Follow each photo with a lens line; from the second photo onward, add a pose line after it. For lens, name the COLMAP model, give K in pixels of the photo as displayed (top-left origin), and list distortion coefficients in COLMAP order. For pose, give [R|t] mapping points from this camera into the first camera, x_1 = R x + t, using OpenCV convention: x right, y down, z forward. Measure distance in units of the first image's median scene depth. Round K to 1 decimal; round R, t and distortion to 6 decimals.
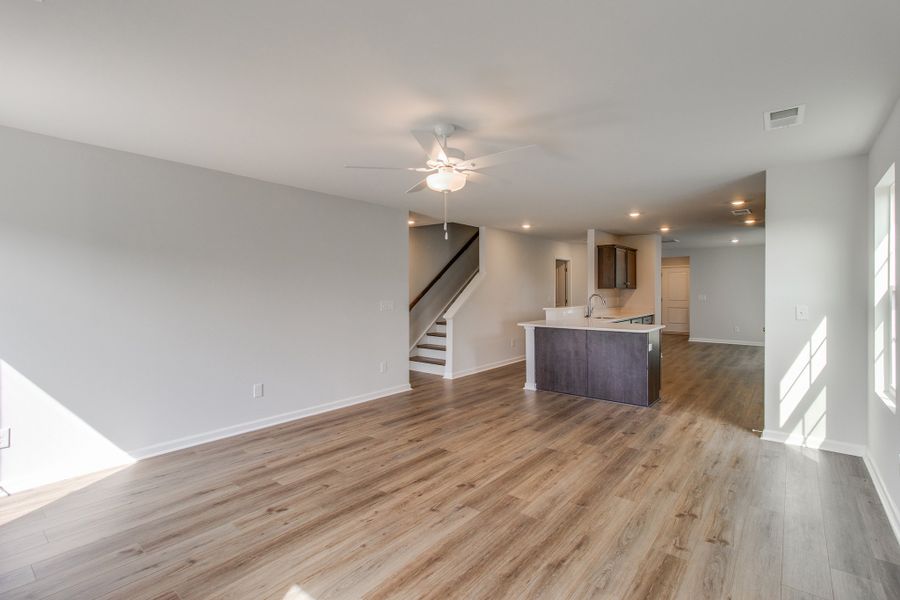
lens RADIAL K [[418.3, 0, 454.8], [0, 418.3, 290.7], [0, 0, 1]] dist [0.000459, -0.000345]
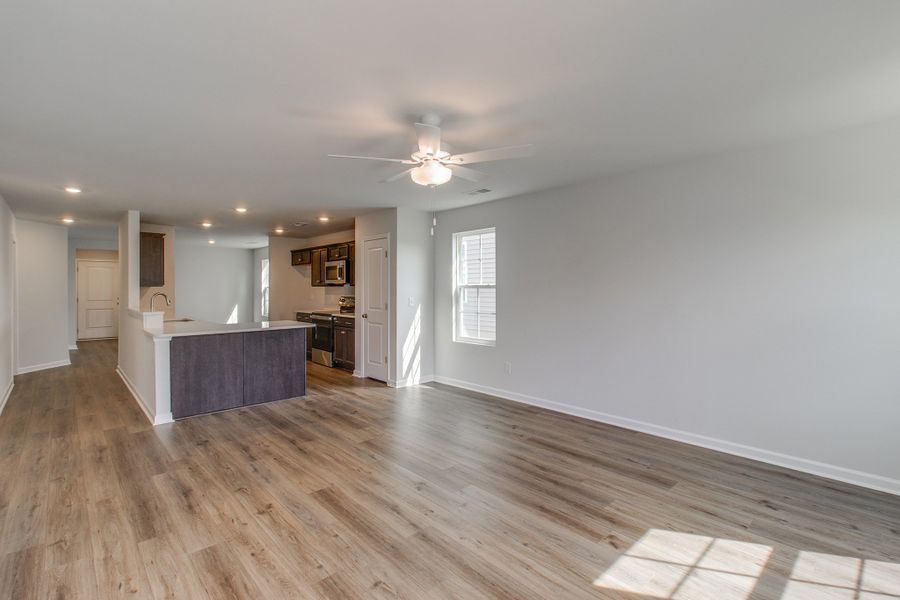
lens RADIAL K [[421.3, 0, 446.3], [0, 421.3, 287.2], [0, 0, 1]] dist [0.002230, 0.000366]
pose [[0.154724, 0.002628, 0.987954, -0.767669], [0.001644, 0.999994, -0.002917, 0.001351], [-0.987956, 0.002075, 0.154719, 0.639267]]
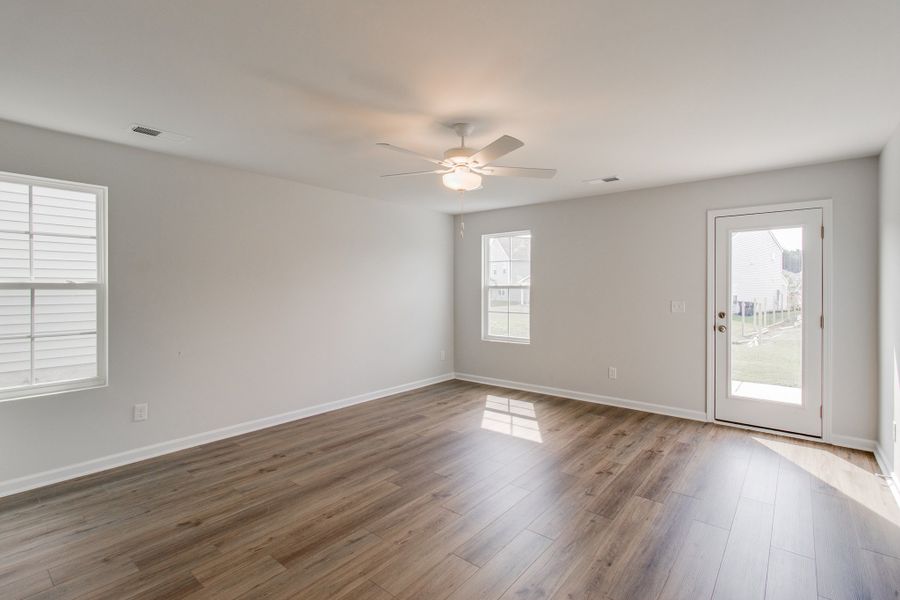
lens RADIAL K [[418.3, 0, 454.8], [0, 418.3, 290.7], [0, 0, 1]] dist [0.000459, -0.000345]
pose [[-0.999920, 0.001440, 0.012589, -0.013007], [0.001473, 0.999996, 0.002588, 0.002558], [-0.012586, 0.002607, -0.999917, 1.578260]]
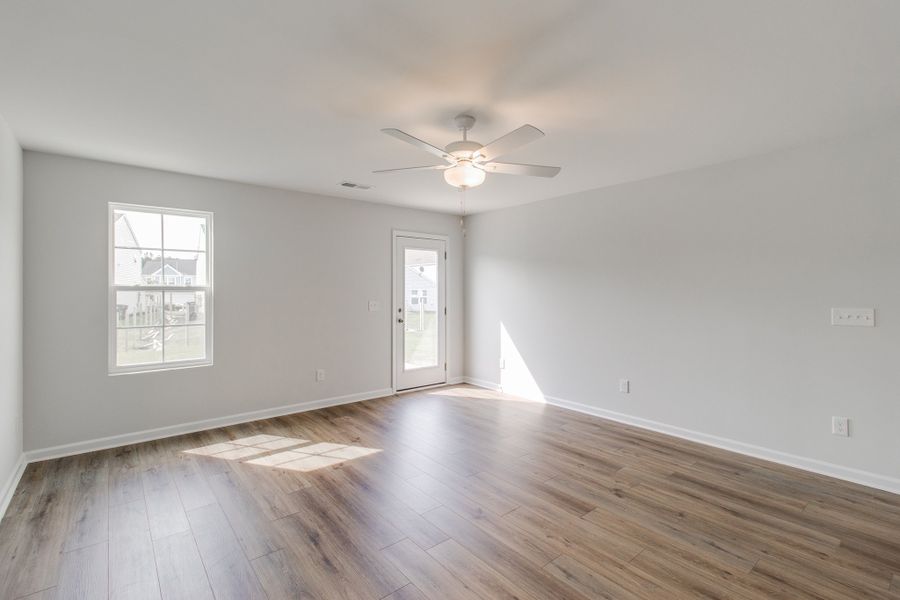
lens RADIAL K [[418.3, 0, 454.8], [0, 418.3, 290.7], [0, 0, 1]] dist [0.000459, -0.000345]
pose [[-0.201617, 0.001035, -0.979464, 0.722491], [0.003242, 0.999995, 0.000390, 0.001629], [0.979459, -0.003097, -0.201619, 0.917840]]
